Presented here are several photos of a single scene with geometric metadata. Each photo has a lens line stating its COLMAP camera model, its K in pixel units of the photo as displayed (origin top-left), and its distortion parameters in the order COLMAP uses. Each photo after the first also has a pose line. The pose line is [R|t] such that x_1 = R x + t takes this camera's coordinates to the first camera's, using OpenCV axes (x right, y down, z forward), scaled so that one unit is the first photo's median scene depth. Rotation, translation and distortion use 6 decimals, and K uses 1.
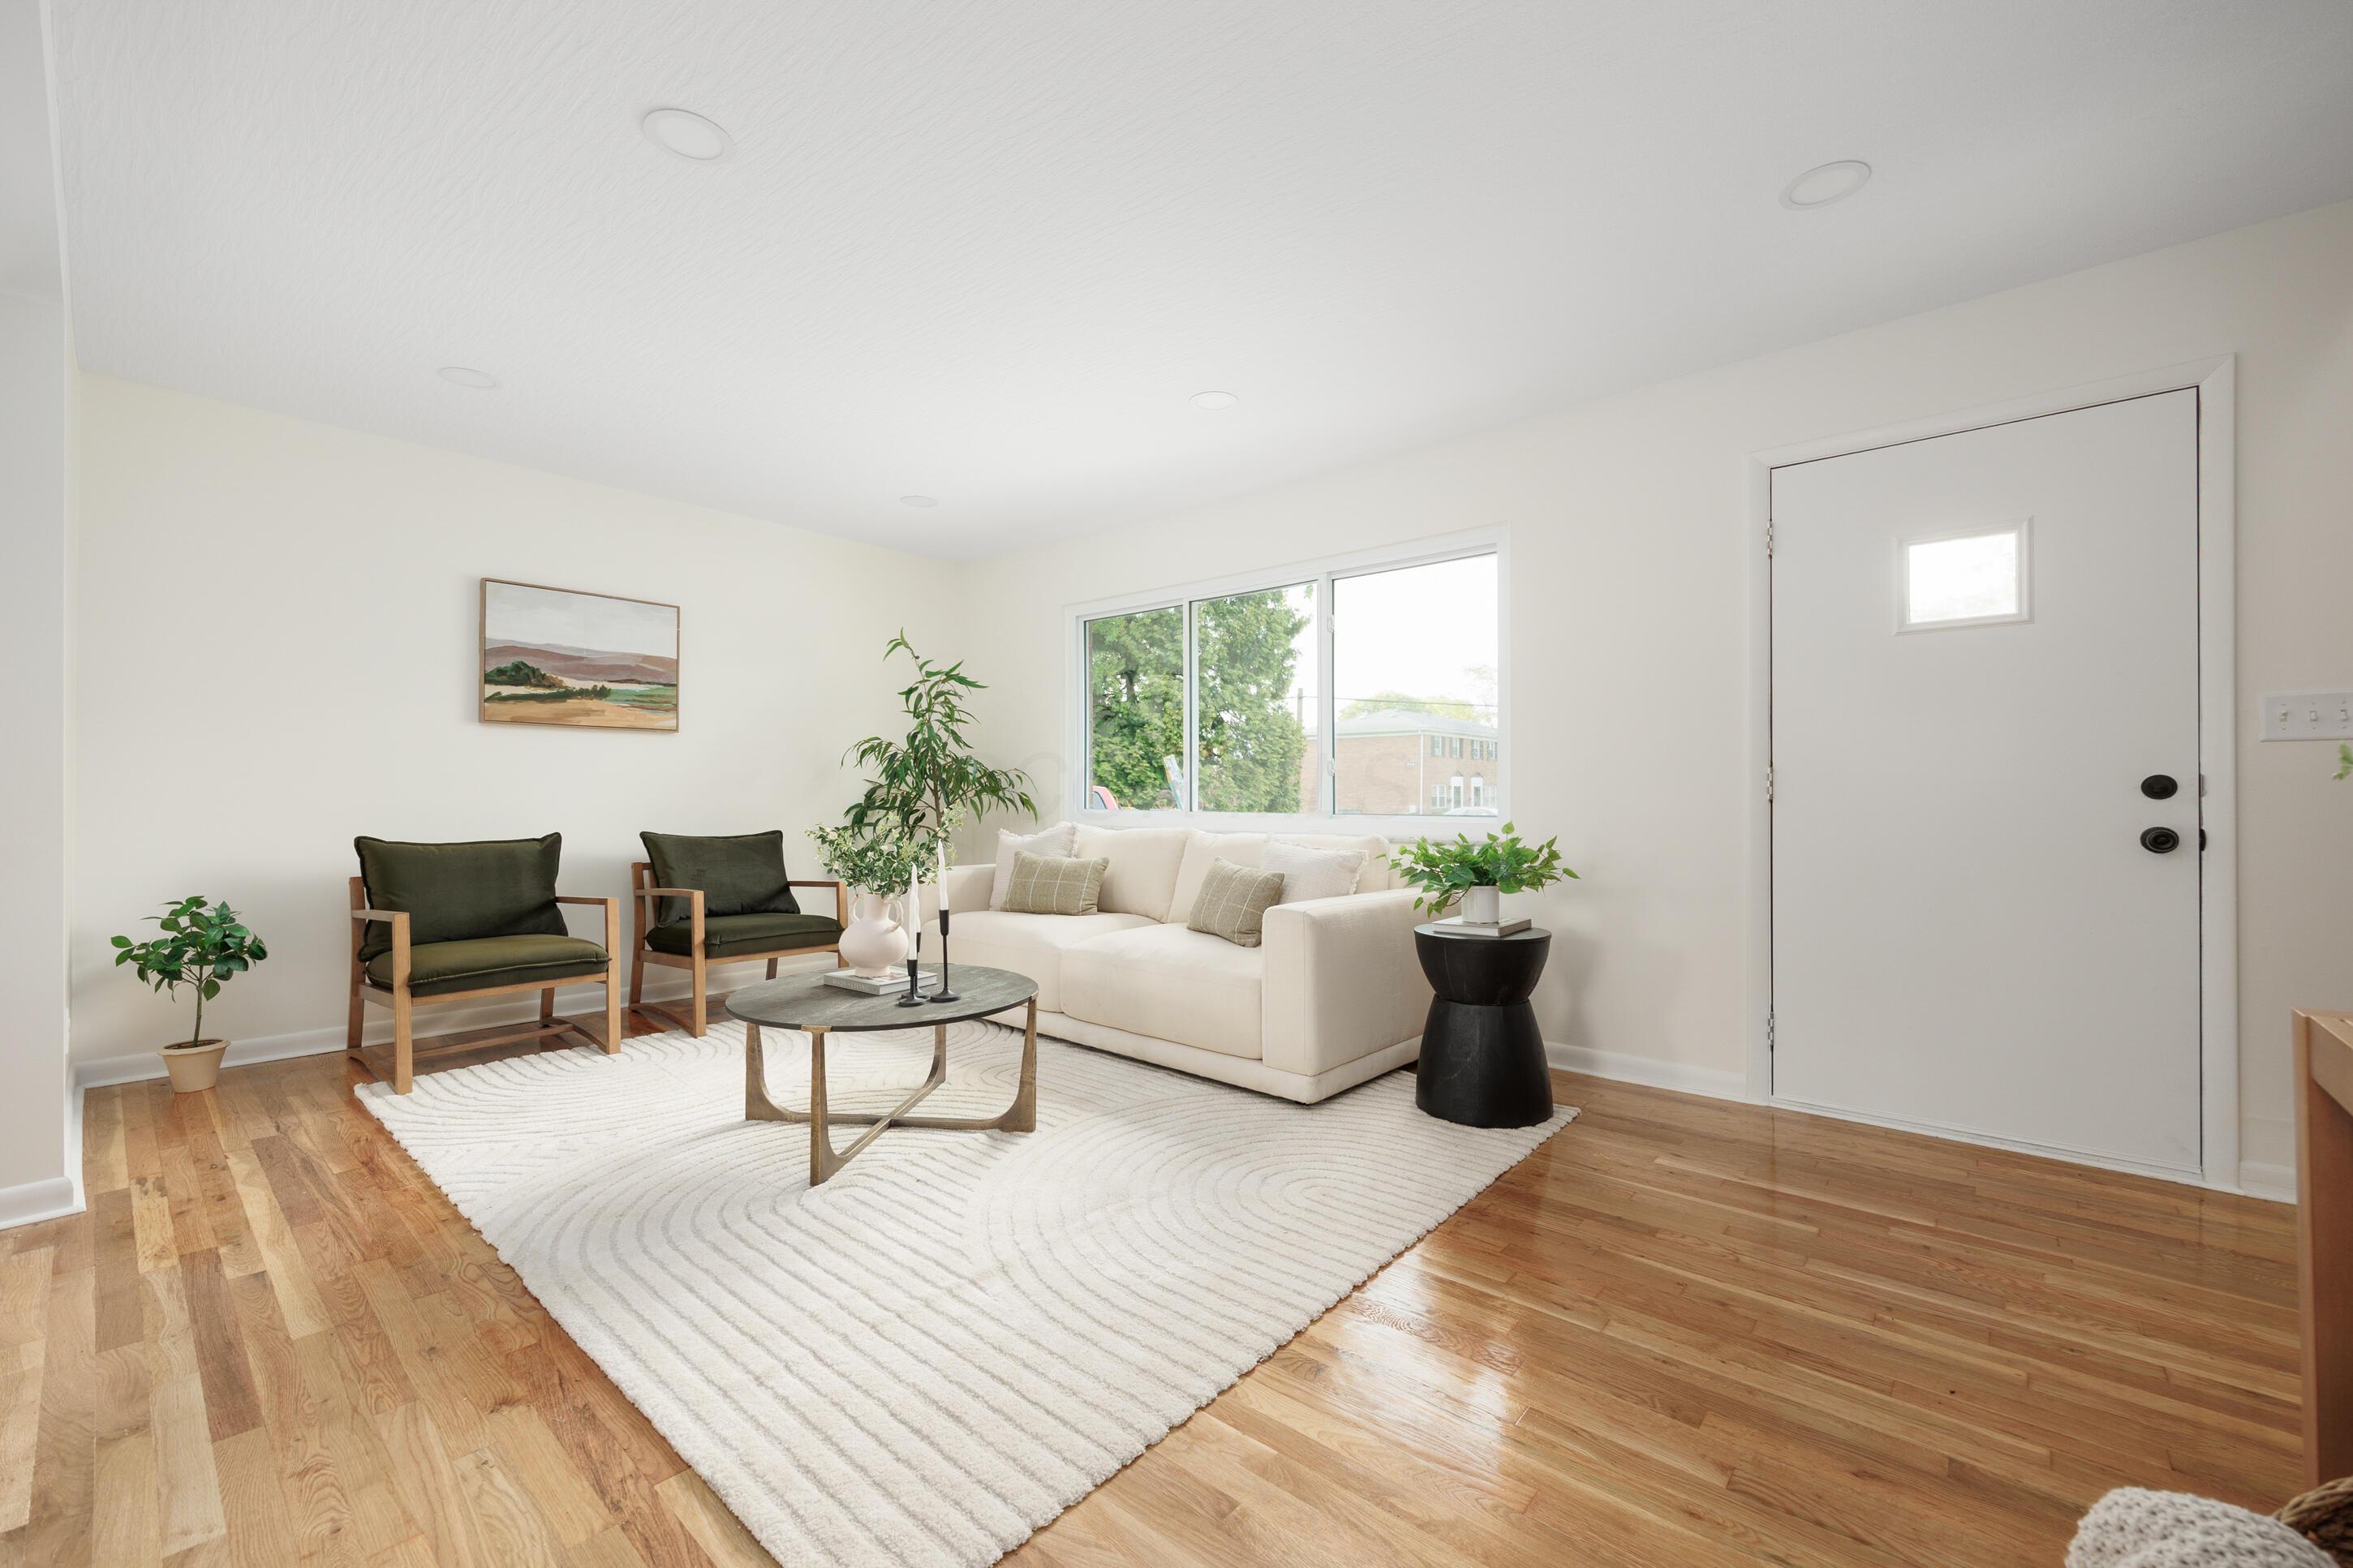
lens RADIAL K [[913.8, 0, 1148.3], [0, 913.8, 792.3], [0, 0, 1]] dist [-0.001898, -0.000047]
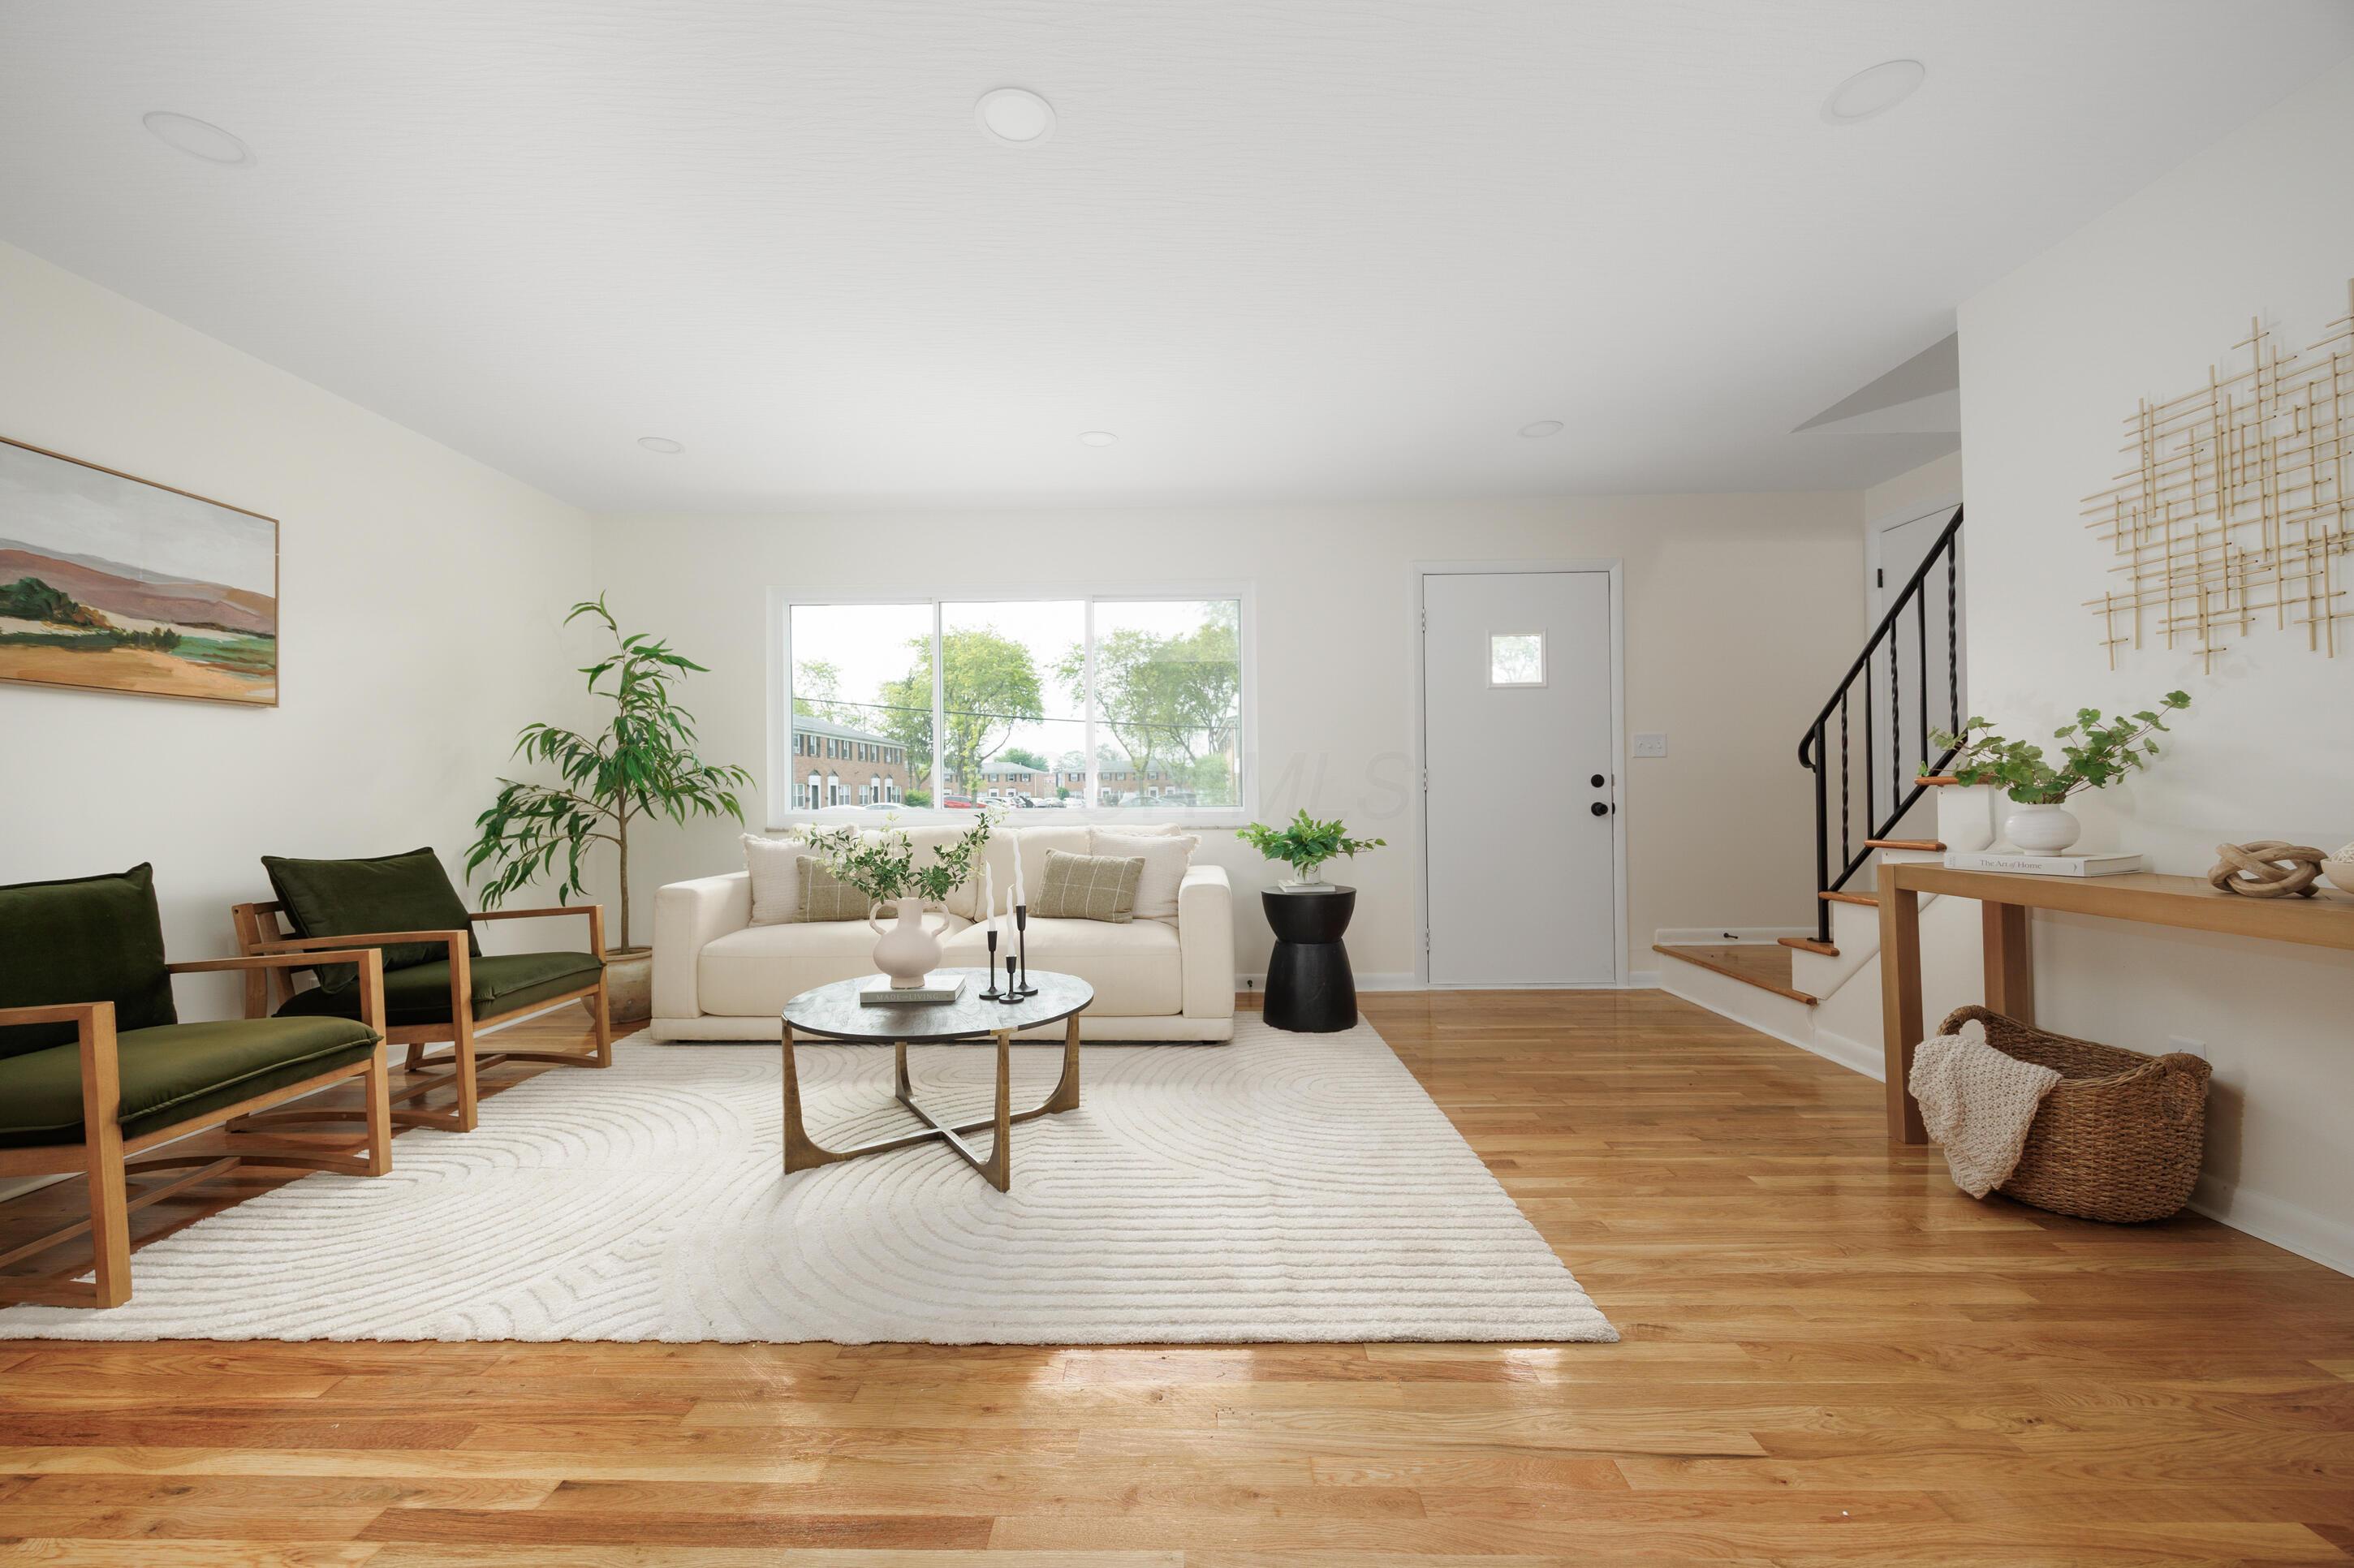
lens RADIAL K [[914.2, 0, 1157.6], [0, 914.2, 789.3], [0, 0, 1]] dist [-0.001898, -0.000047]
pose [[0.769409, -0.008378, 0.638701, -0.647108], [0.009760, 0.999951, 0.001358, -0.000161], [-0.638682, 0.005189, 0.769454, 0.103522]]
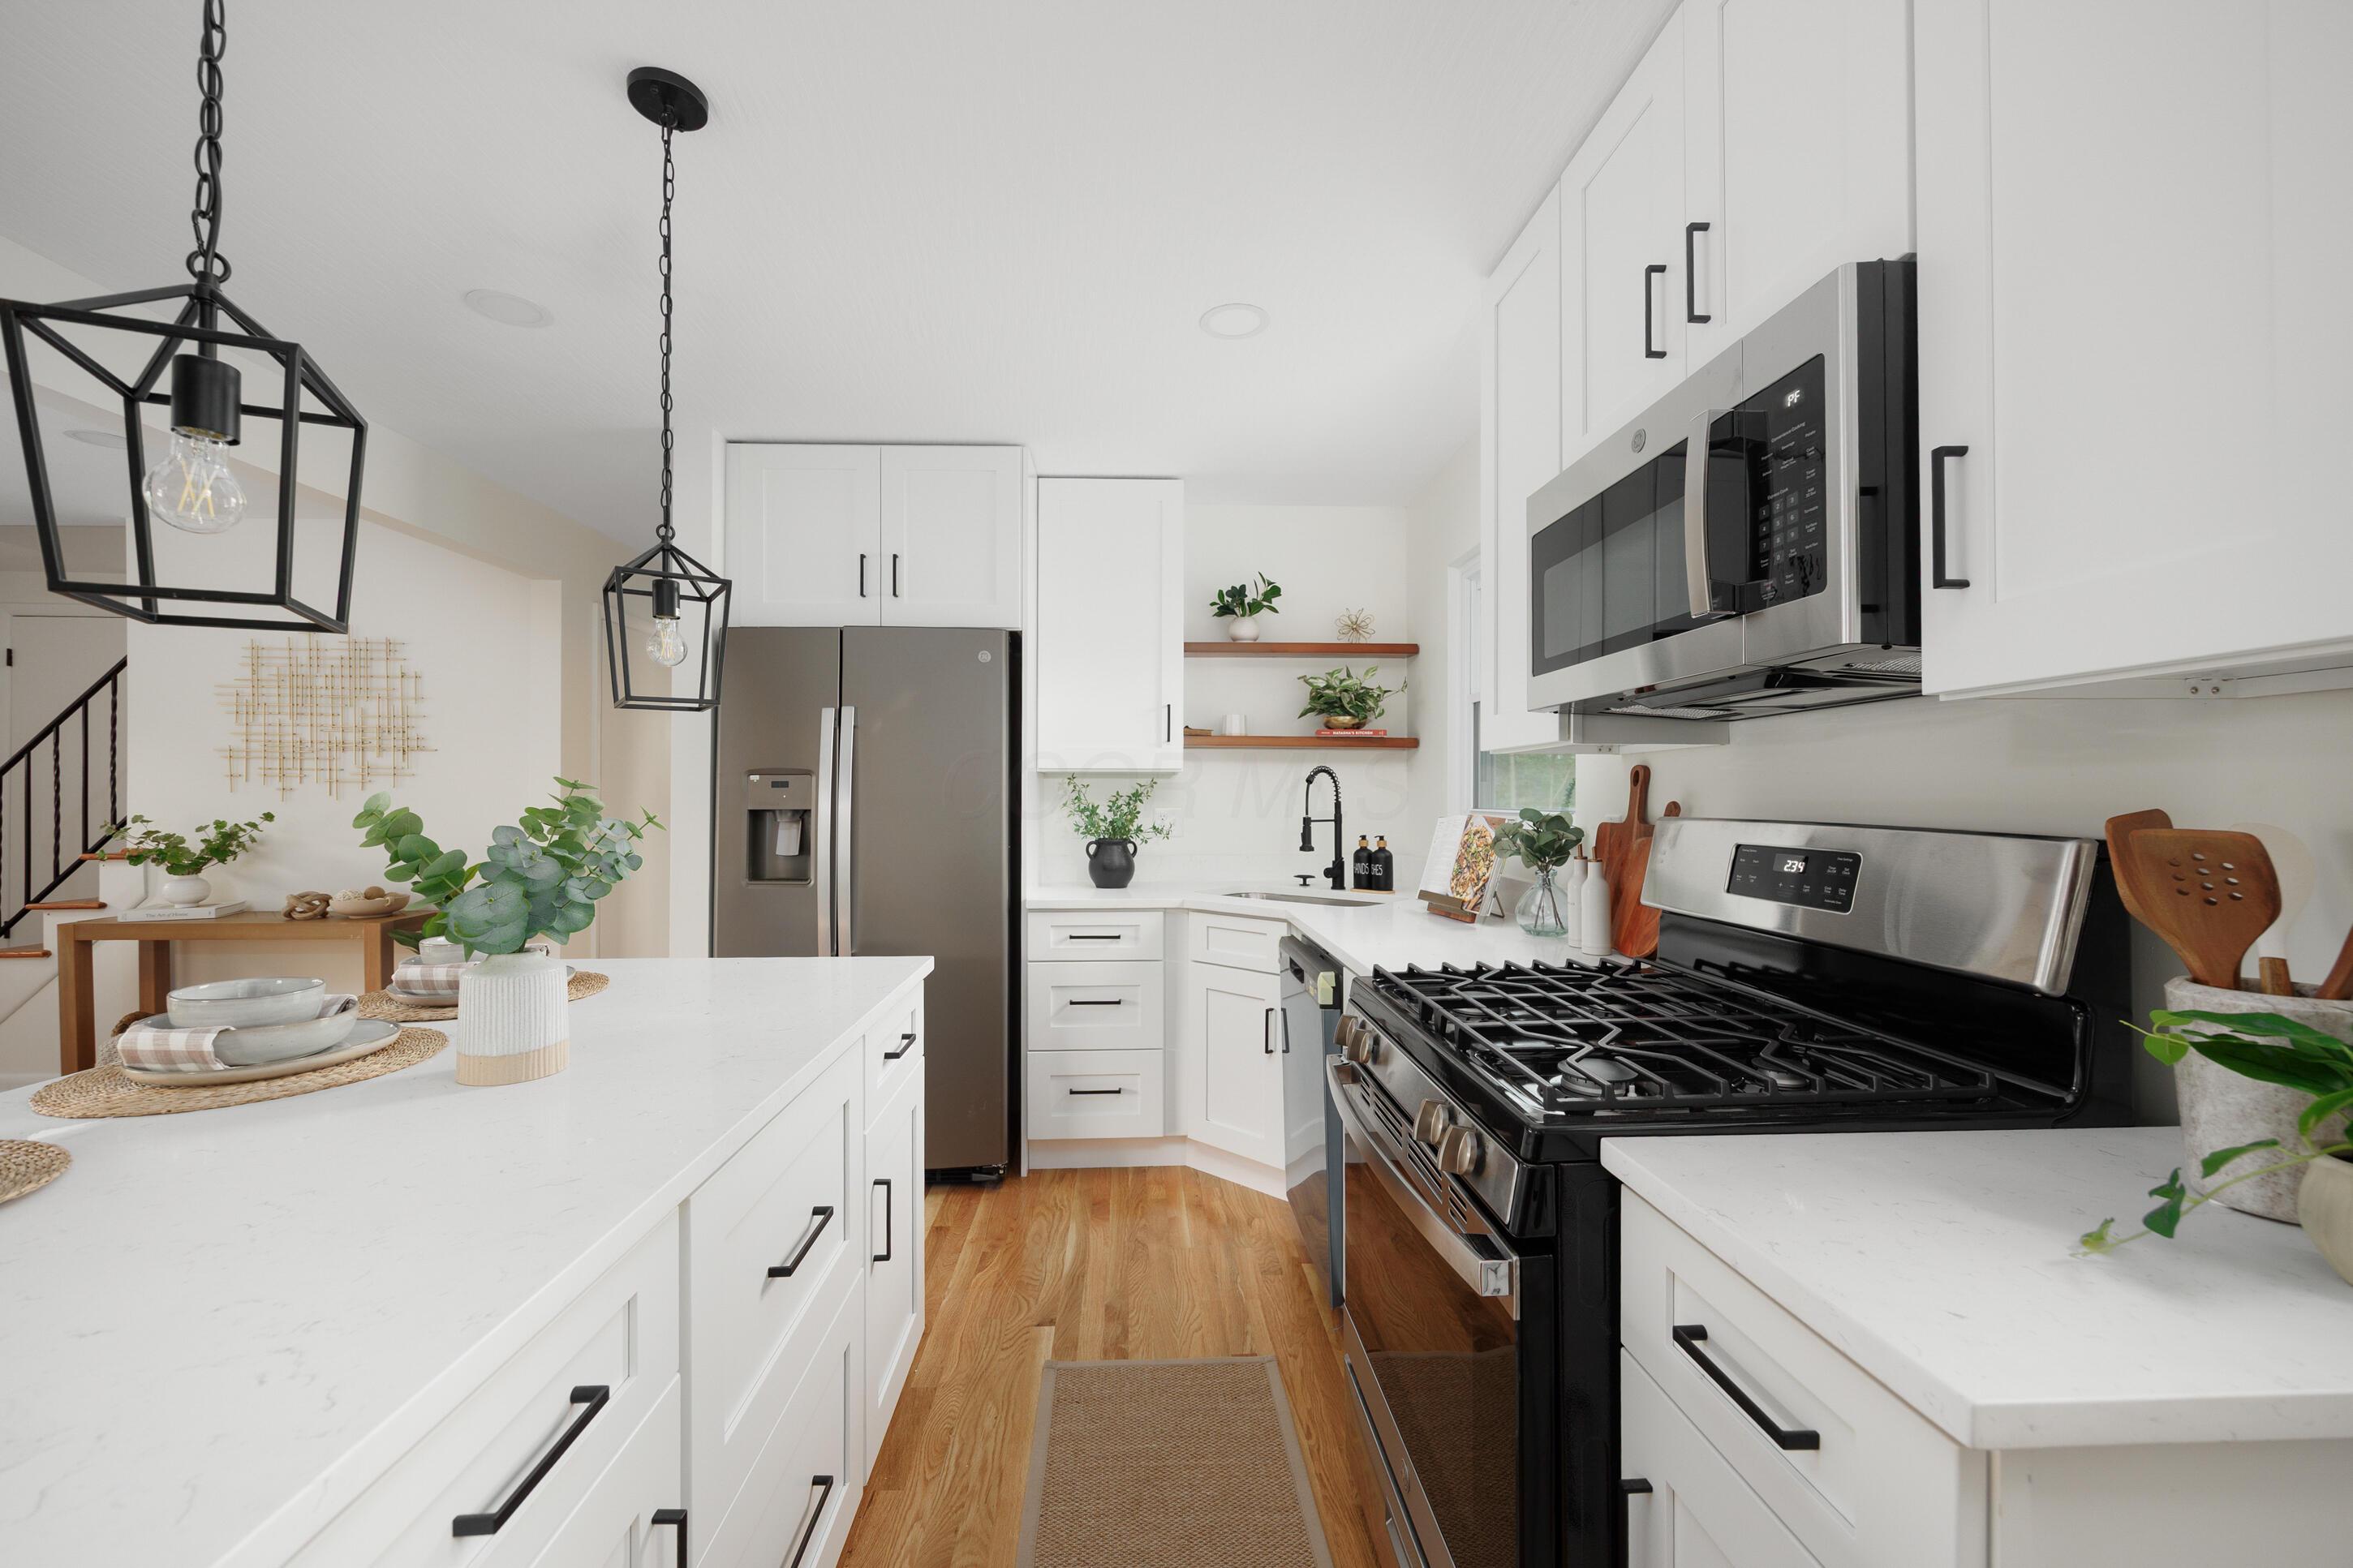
lens RADIAL K [[913.8, 0, 1155.2], [0, 913.8, 790.1], [0, 0, 1]] dist [-0.001898, -0.000047]
pose [[-0.679463, 0.010669, 0.733632, -1.396485], [-0.002376, 0.999857, -0.016741, -0.078711], [-0.733706, -0.013118, -0.679341, 0.098315]]
